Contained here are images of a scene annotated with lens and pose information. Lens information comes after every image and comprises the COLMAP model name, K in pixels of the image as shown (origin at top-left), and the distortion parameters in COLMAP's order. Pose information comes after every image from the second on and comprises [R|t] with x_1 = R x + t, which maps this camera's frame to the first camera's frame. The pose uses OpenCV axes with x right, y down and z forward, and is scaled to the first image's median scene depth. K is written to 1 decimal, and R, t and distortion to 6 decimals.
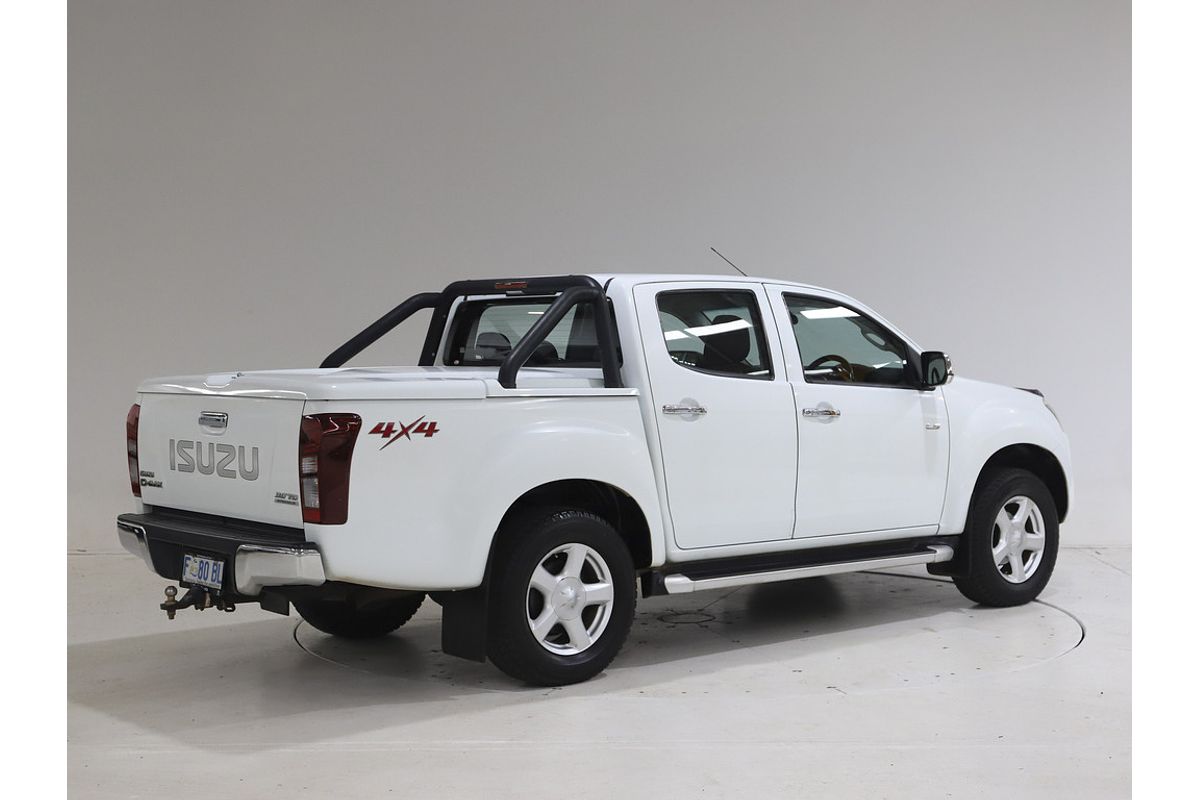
lens RADIAL K [[1619.8, 0, 600.0], [0, 1619.8, 400.0], [0, 0, 1]] dist [0.027398, 0.012460]
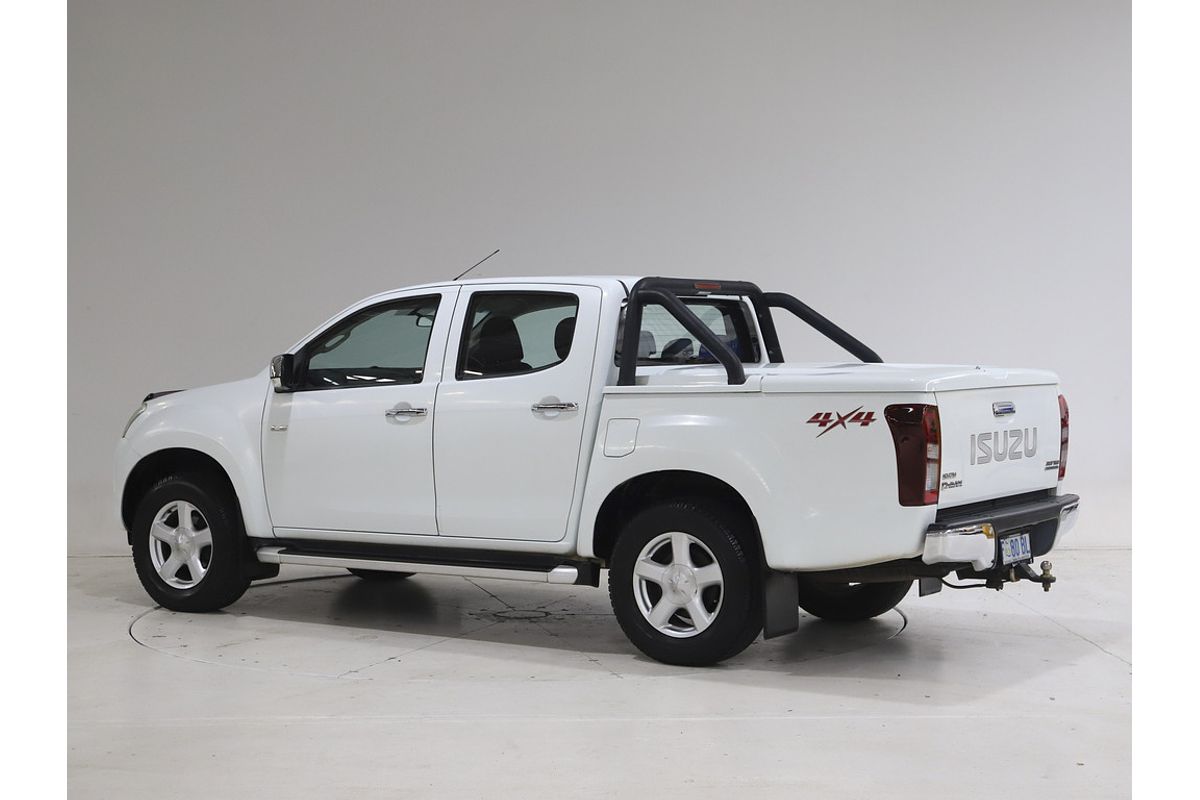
lens RADIAL K [[1883.7, 0, 600.0], [0, 1883.7, 400.0], [0, 0, 1]] dist [0.008675, 0.014250]
pose [[-0.250427, -0.024448, 0.967827, -1.359867], [0.041401, 0.998496, 0.035935, -0.049507], [-0.967250, 0.049068, -0.249038, 1.538438]]
